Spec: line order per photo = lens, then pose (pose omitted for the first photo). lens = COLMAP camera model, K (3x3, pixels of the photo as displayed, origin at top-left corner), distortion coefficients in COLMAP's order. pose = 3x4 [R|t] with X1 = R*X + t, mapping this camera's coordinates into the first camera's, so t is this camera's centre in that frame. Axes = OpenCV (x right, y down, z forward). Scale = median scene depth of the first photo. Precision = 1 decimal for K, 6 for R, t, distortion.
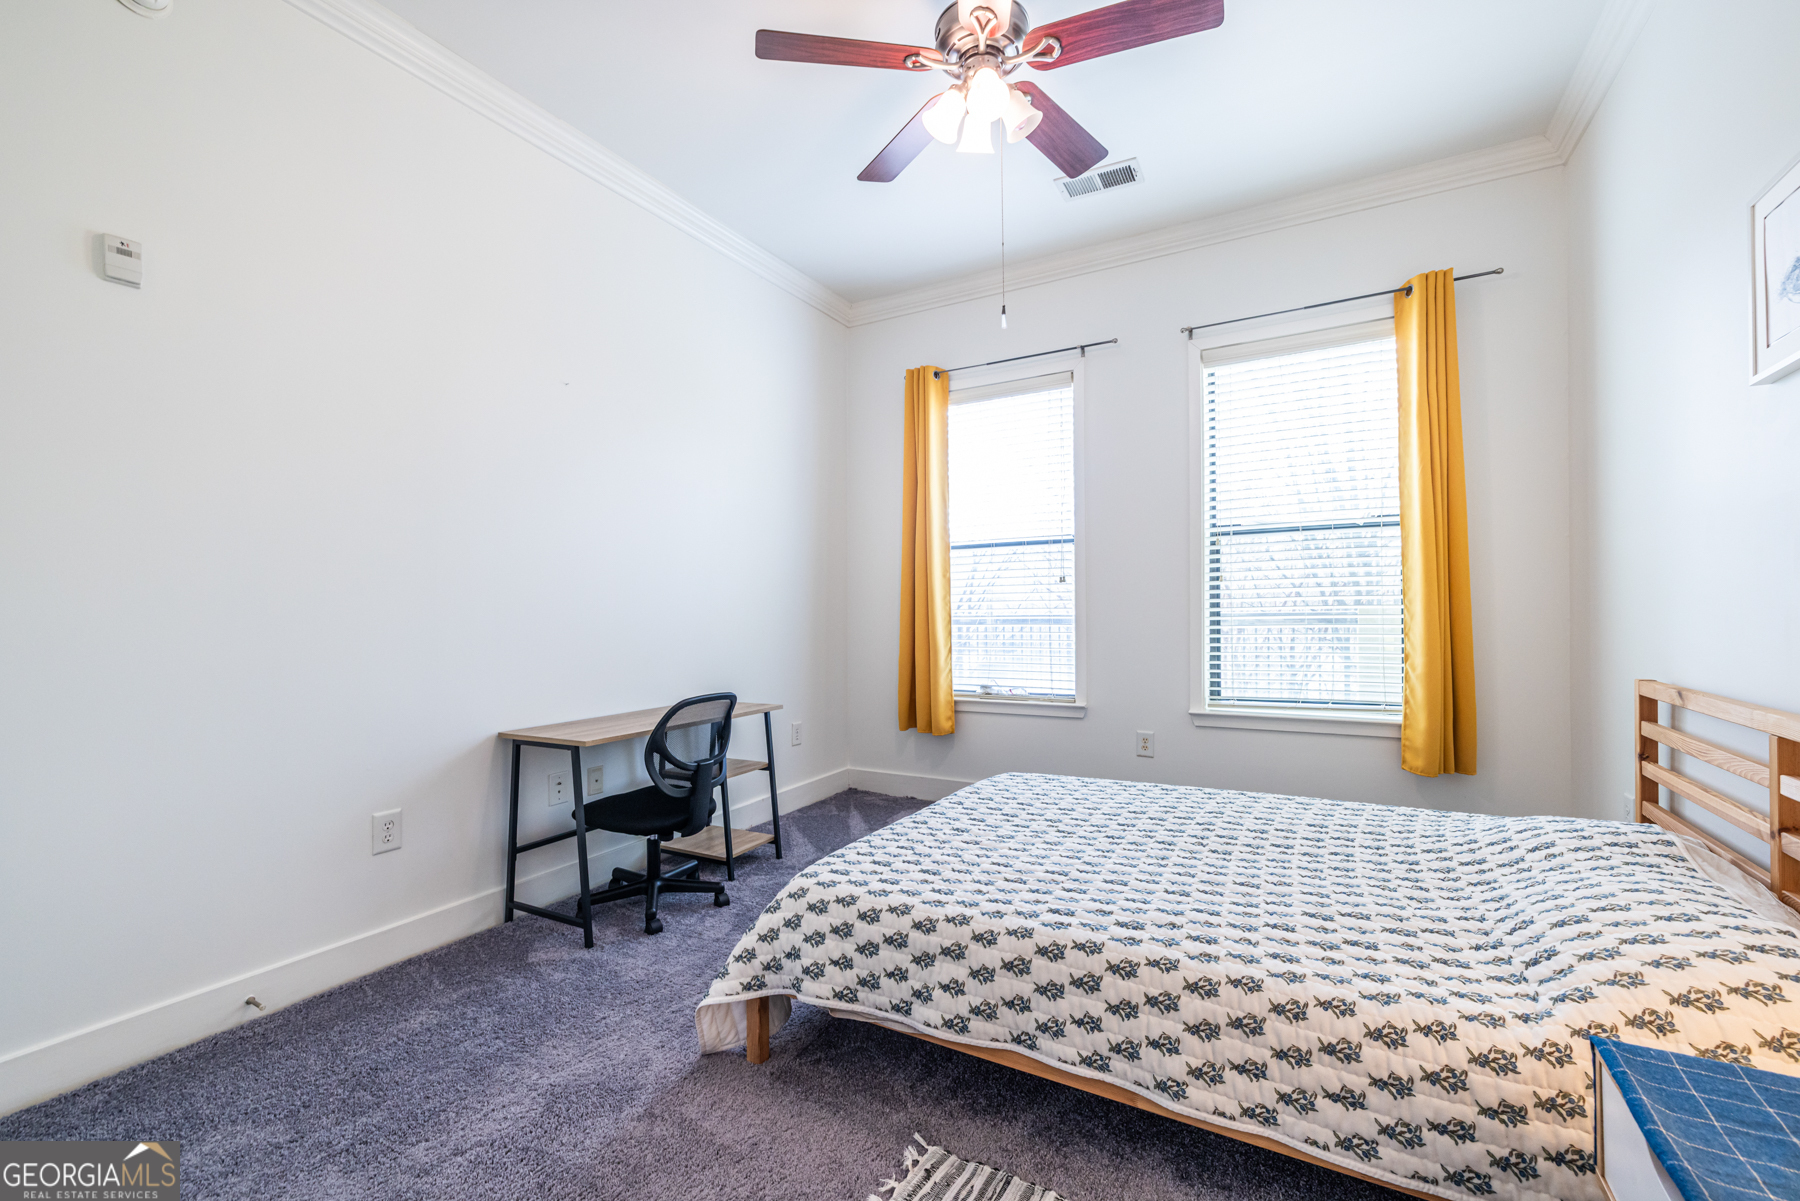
lens RADIAL K [[772.0, 0, 900.0], [0, 772.0, 595.5], [0, 0, 1]] dist [0.006364, 0.001225]
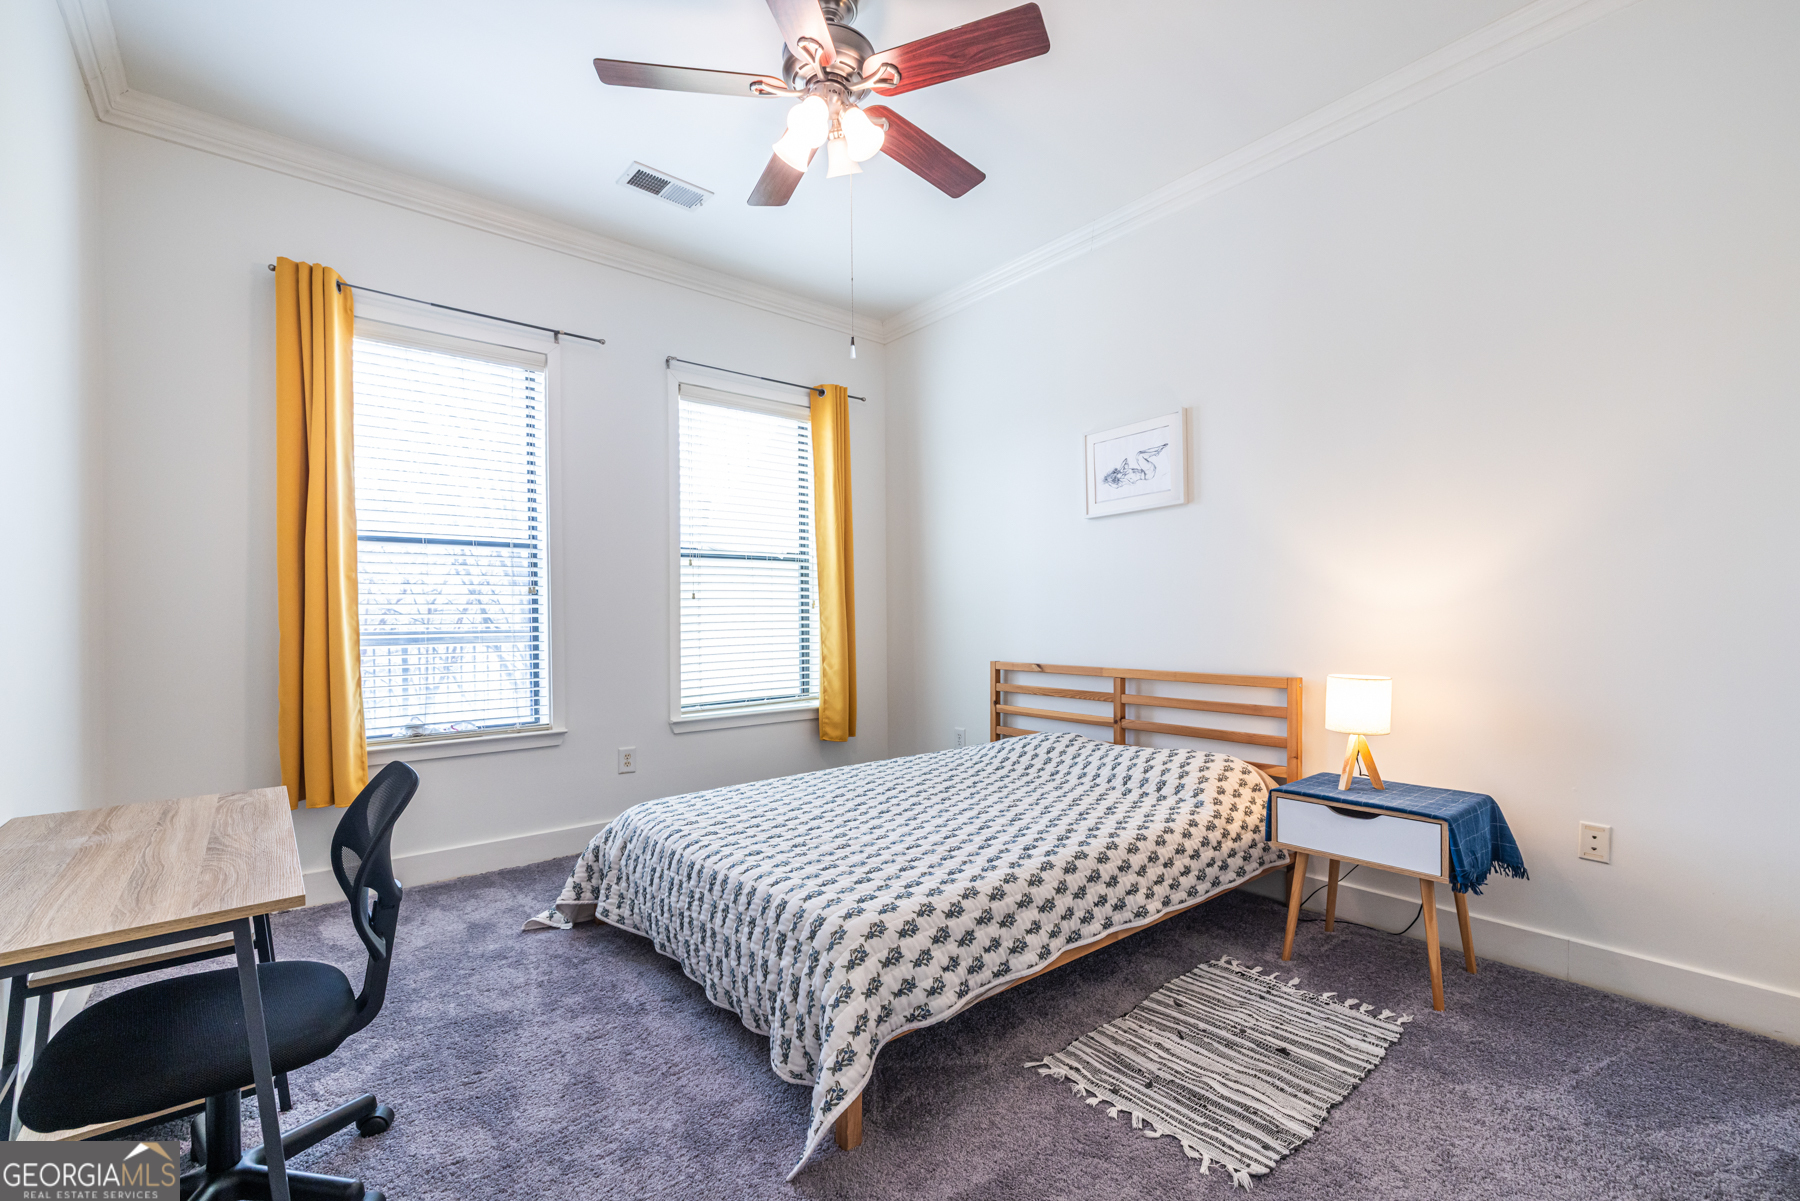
lens RADIAL K [[772.0, 0, 898.7], [0, 772.0, 616.9], [0, 0, 1]] dist [0.006364, 0.001225]
pose [[0.349812, 0.009679, 0.936770, -0.528285], [-0.012242, 0.999908, -0.005760, 0.010499], [-0.936740, -0.009452, 0.349899, 0.353491]]
